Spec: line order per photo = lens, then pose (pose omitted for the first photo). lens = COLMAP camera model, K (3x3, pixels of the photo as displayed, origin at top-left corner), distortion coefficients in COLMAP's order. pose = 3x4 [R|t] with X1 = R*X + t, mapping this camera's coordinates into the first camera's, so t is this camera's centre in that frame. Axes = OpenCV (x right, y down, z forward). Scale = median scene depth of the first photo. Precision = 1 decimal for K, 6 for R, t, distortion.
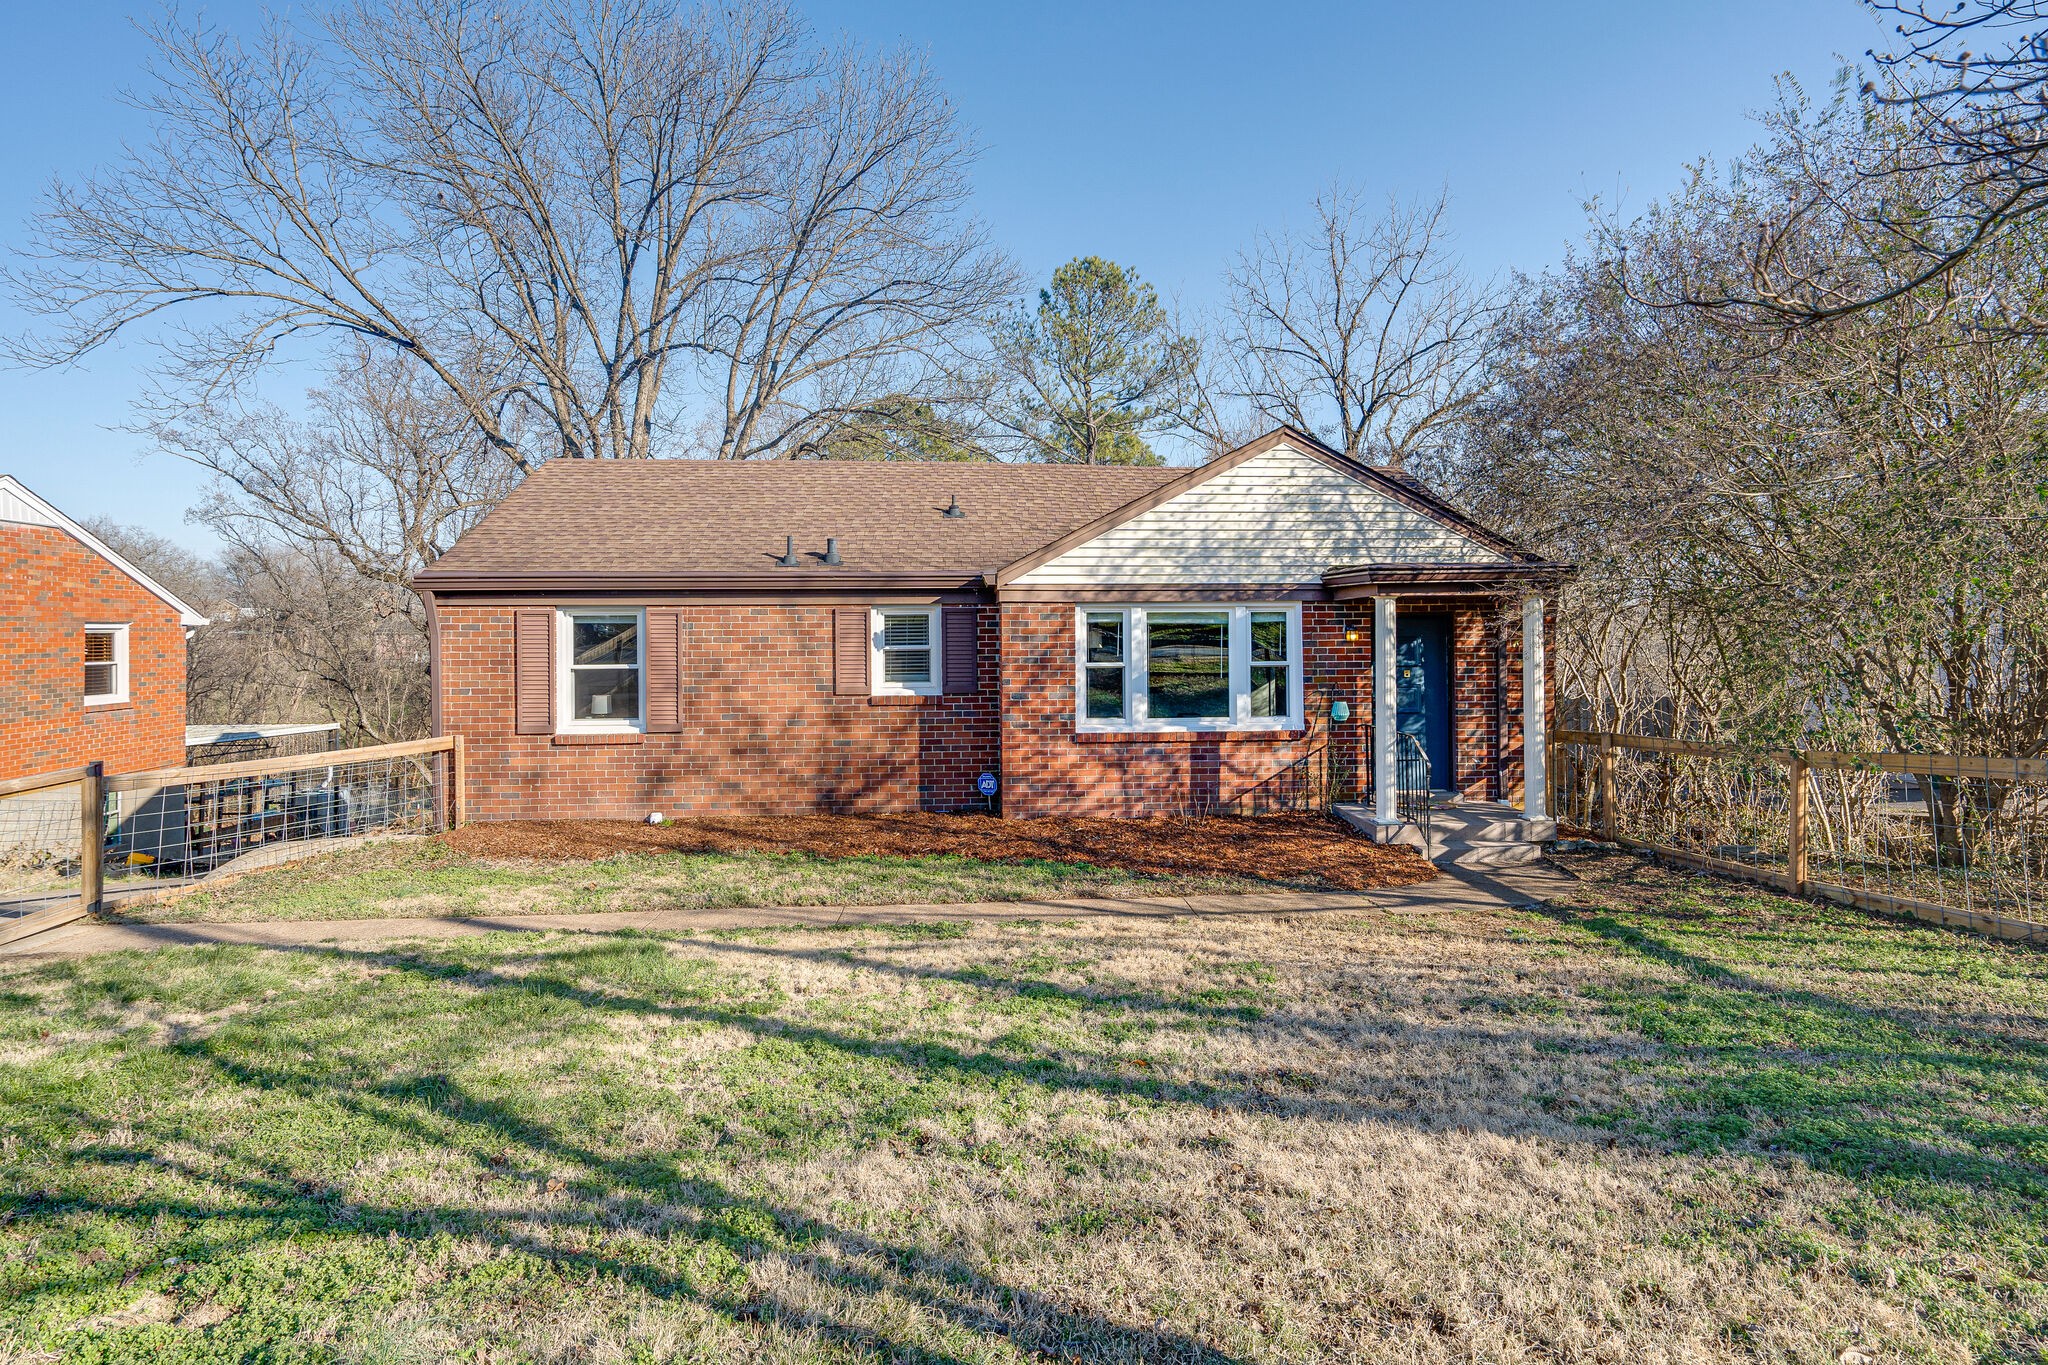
lens RADIAL K [[999.7, 0, 1022.0], [0, 999.7, 639.8], [0, 0, 1]] dist [-0.002179, -0.000114]
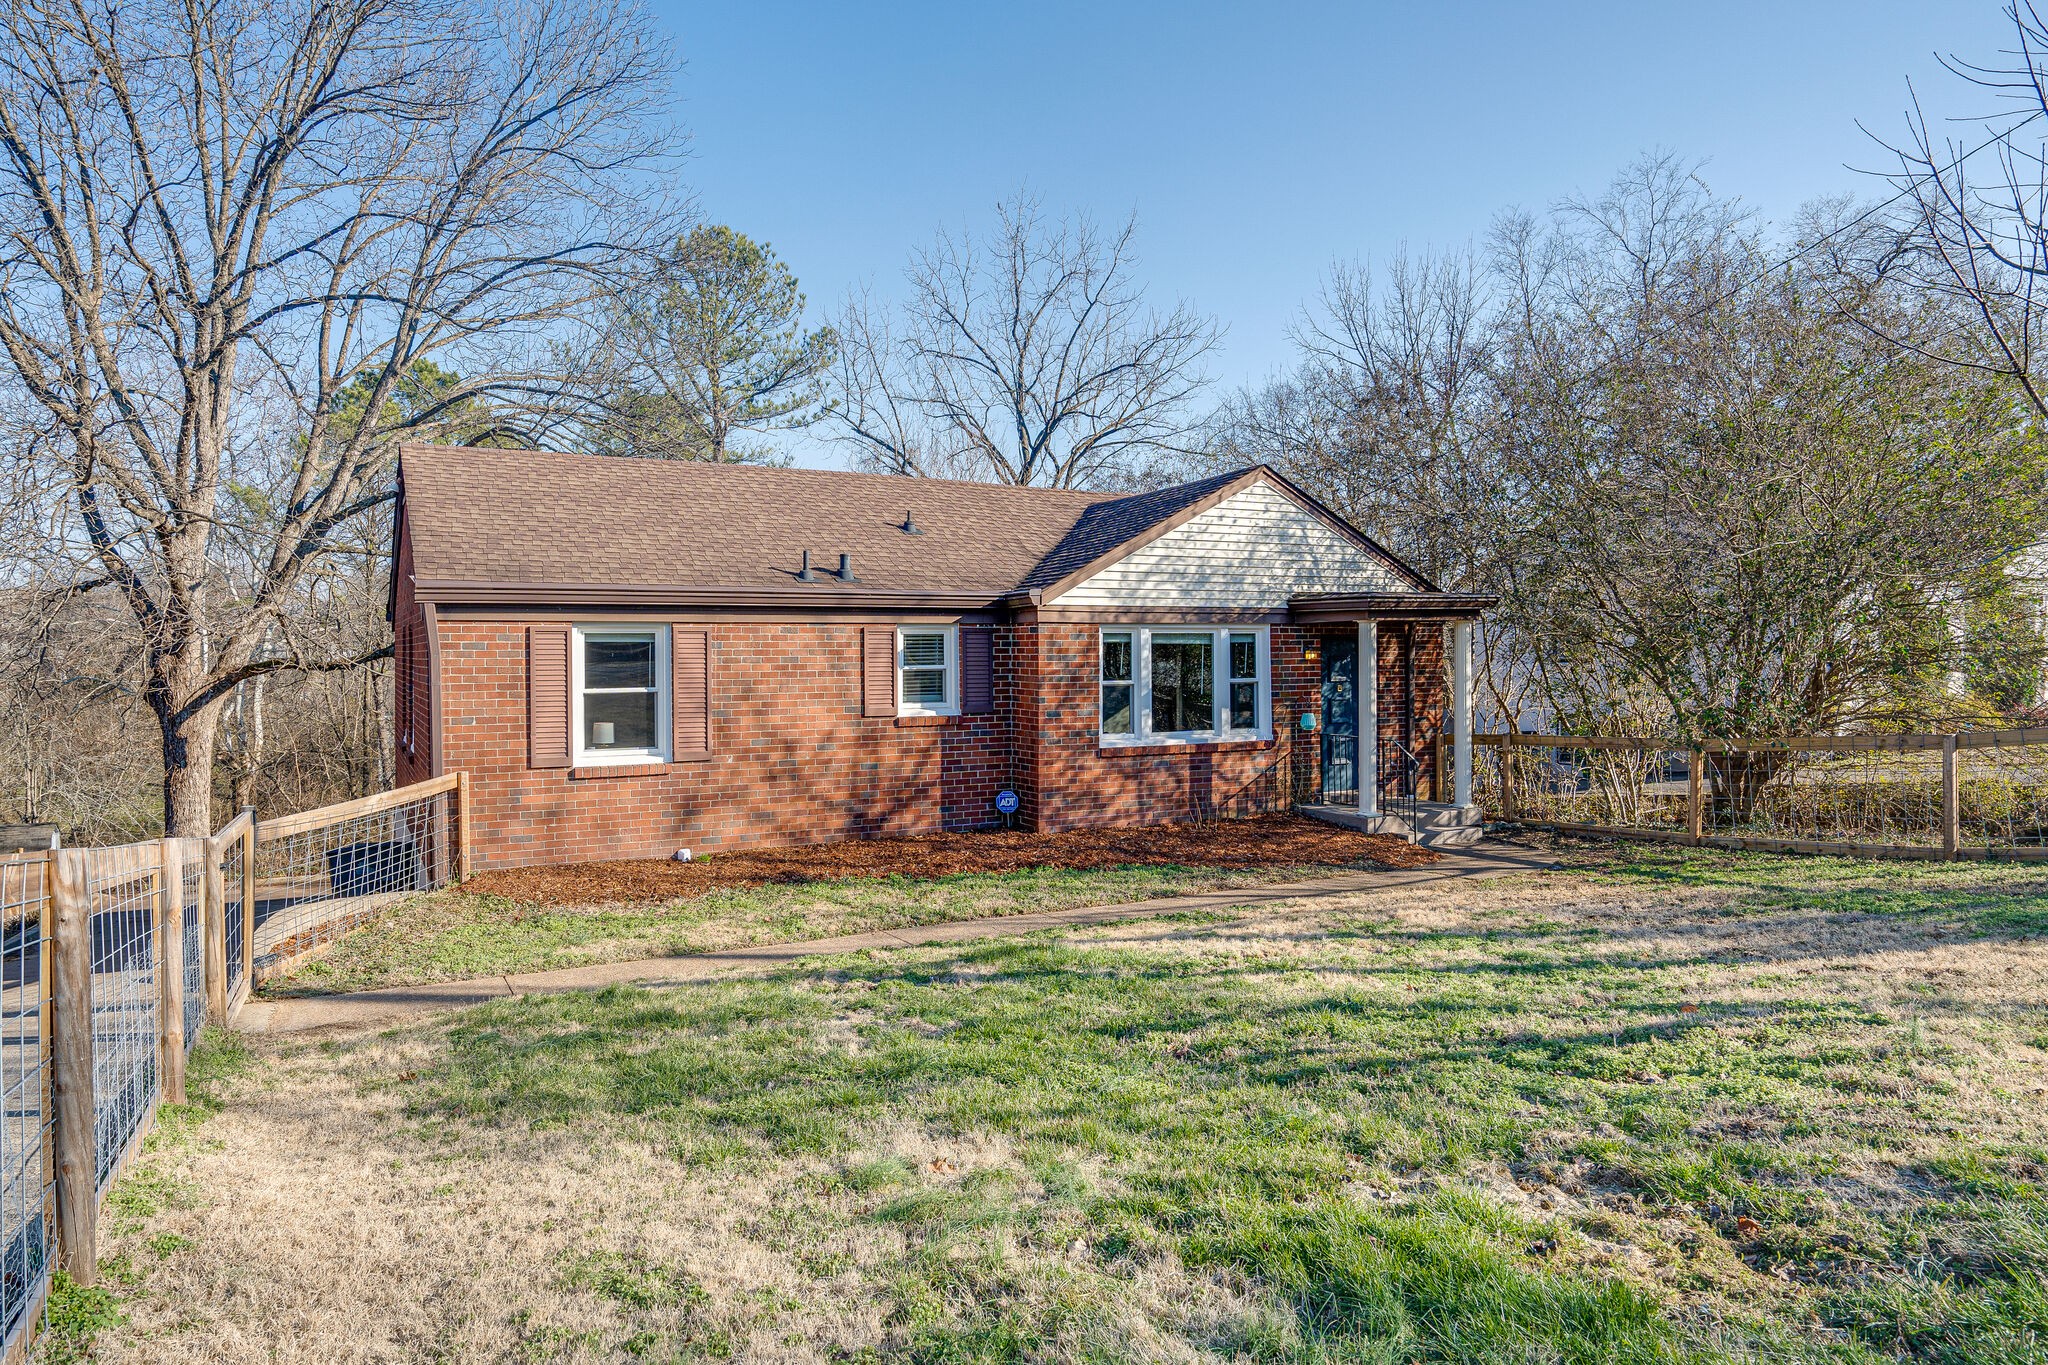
lens RADIAL K [[1091.5, 0, 1024.0], [0, 1091.5, 682.5], [0, 0, 1]] dist [-0.000617, -0.000156]
pose [[0.937509, -0.010087, 0.347816, -0.408802], [0.003107, 0.999783, 0.020620, 0.000788], [-0.347948, -0.018251, 0.937336, -0.043435]]
